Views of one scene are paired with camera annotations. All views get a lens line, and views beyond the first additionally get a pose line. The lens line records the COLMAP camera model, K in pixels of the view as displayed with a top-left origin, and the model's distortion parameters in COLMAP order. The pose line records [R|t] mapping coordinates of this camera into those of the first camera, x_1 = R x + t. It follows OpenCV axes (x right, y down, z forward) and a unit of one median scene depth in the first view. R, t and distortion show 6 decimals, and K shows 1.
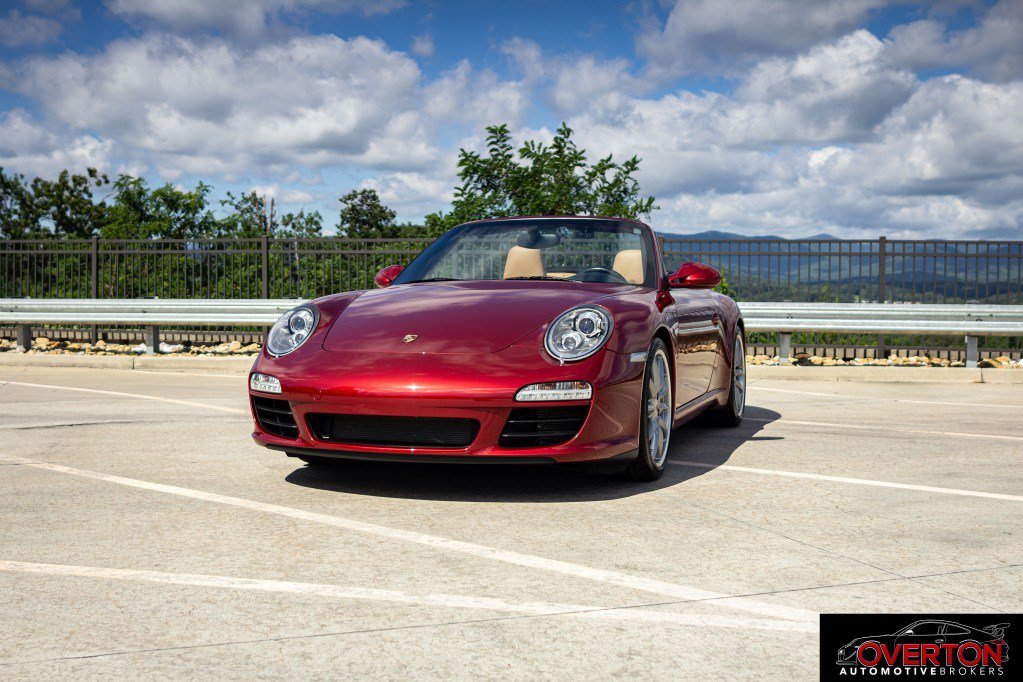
lens RADIAL K [[1254.8, 0, 483.6], [0, 1254.8, 319.2], [0, 0, 1]] dist [-0.110595, 0.000000]
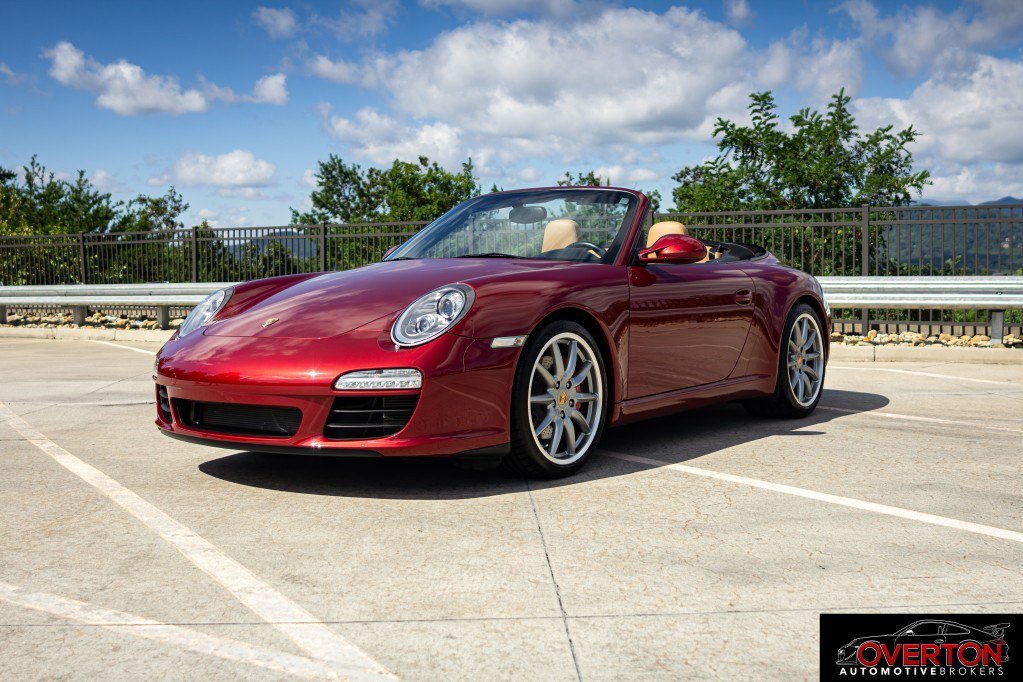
lens RADIAL K [[1254.8, 0, 516.6], [0, 1254.8, 342.6], [0, 0, 1]] dist [-0.110595, 0.000000]
pose [[0.951357, -0.002103, -0.308083, 0.121312], [0.012931, 0.999368, 0.033107, 0.000308], [0.307818, -0.035481, 0.950783, 0.042223]]
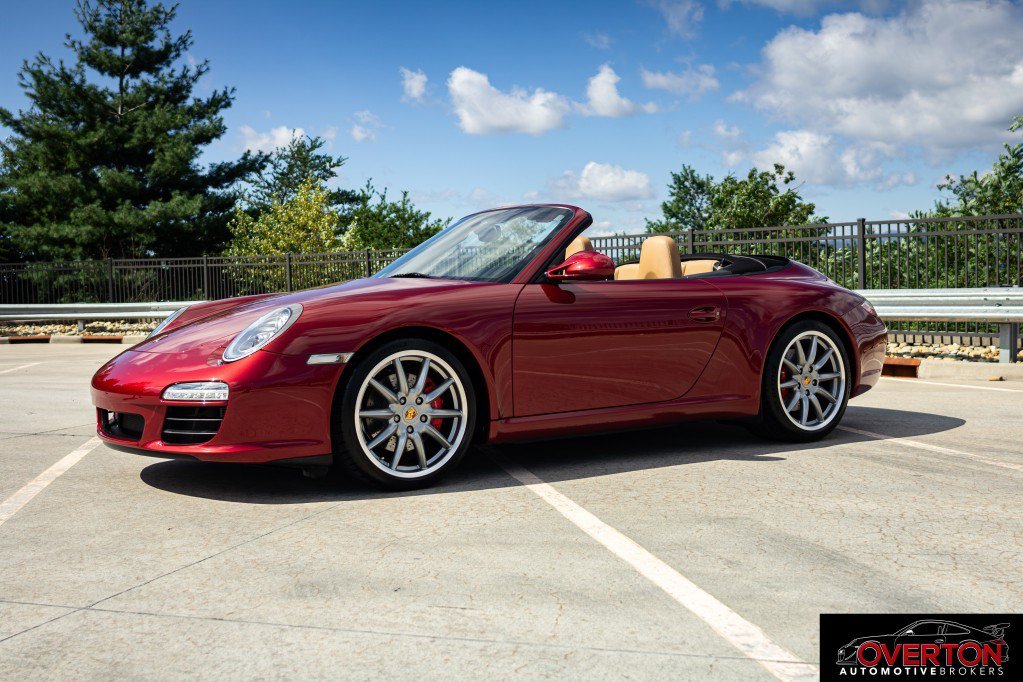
lens RADIAL K [[1254.8, 0, 520.7], [0, 1254.8, 301.9], [0, 0, 1]] dist [-0.110595, 0.000000]
pose [[0.777340, -0.018919, -0.628797, 0.250298], [0.015420, 0.999820, -0.011020, -0.000033], [0.628892, -0.001129, 0.777492, 0.104293]]
